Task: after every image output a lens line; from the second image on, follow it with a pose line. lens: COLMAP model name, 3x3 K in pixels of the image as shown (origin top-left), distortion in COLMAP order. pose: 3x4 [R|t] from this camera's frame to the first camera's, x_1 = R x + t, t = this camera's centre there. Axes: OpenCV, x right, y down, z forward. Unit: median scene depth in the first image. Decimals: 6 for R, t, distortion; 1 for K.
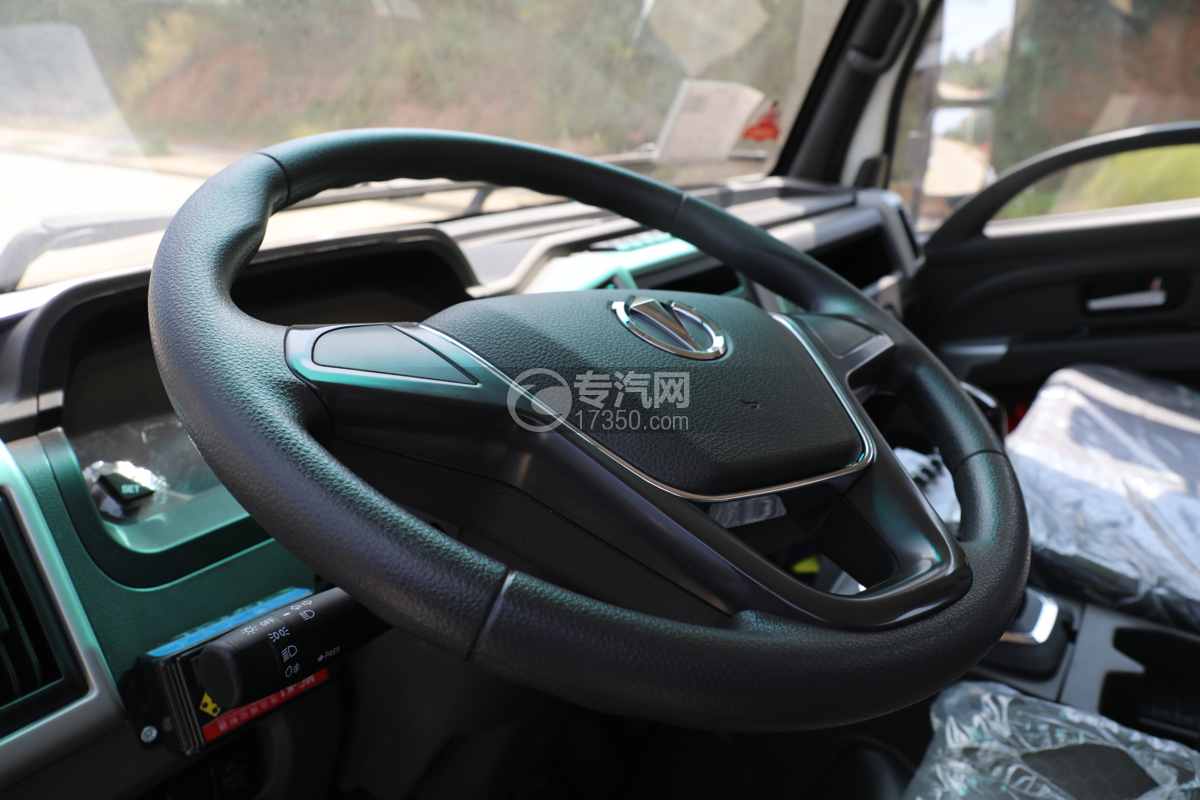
lens RADIAL K [[840.7, 0, 590.7], [0, 840.7, 398.8], [0, 0, 1]] dist [-0.069449, 0.050803]
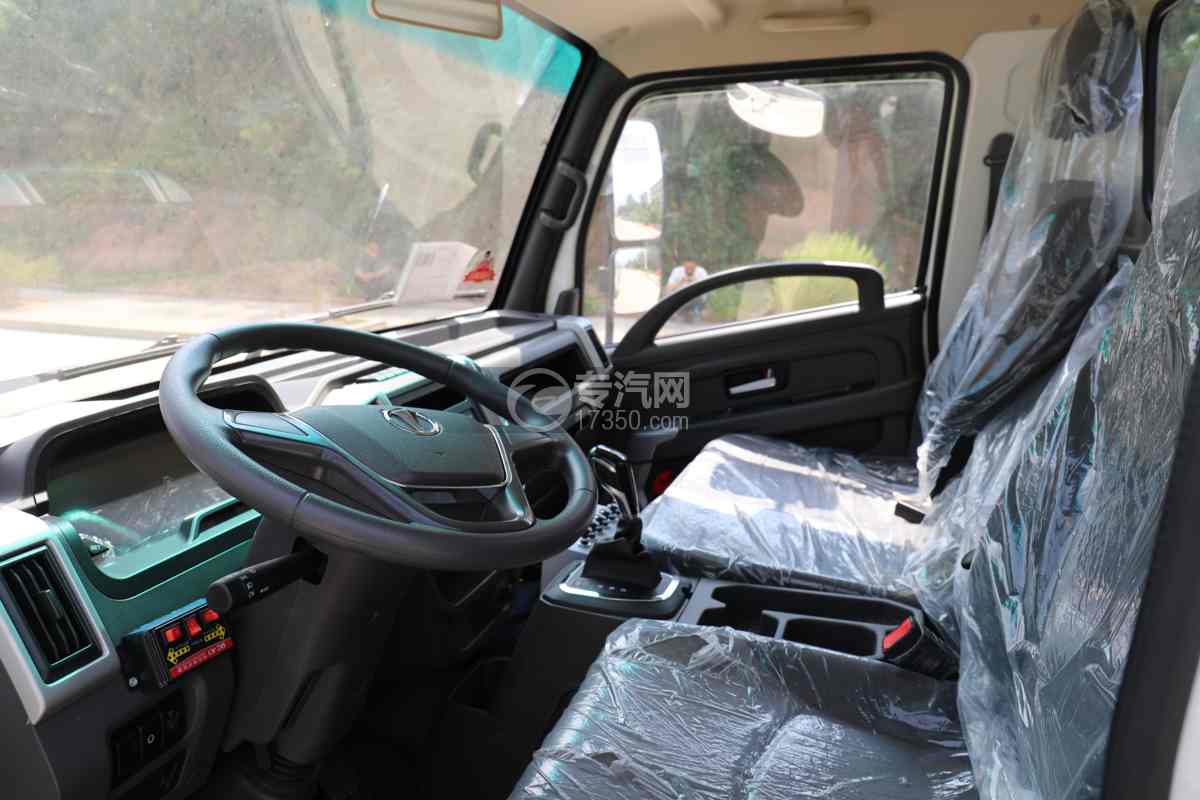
lens RADIAL K [[840.7, 0, 597.5], [0, 840.7, 404.1], [0, 0, 1]] dist [-0.069449, 0.050803]
pose [[0.950800, -0.076074, 0.300322, -0.025819], [0.113601, 0.987472, -0.109519, 0.038931], [-0.288227, 0.138248, 0.947530, -0.282788]]
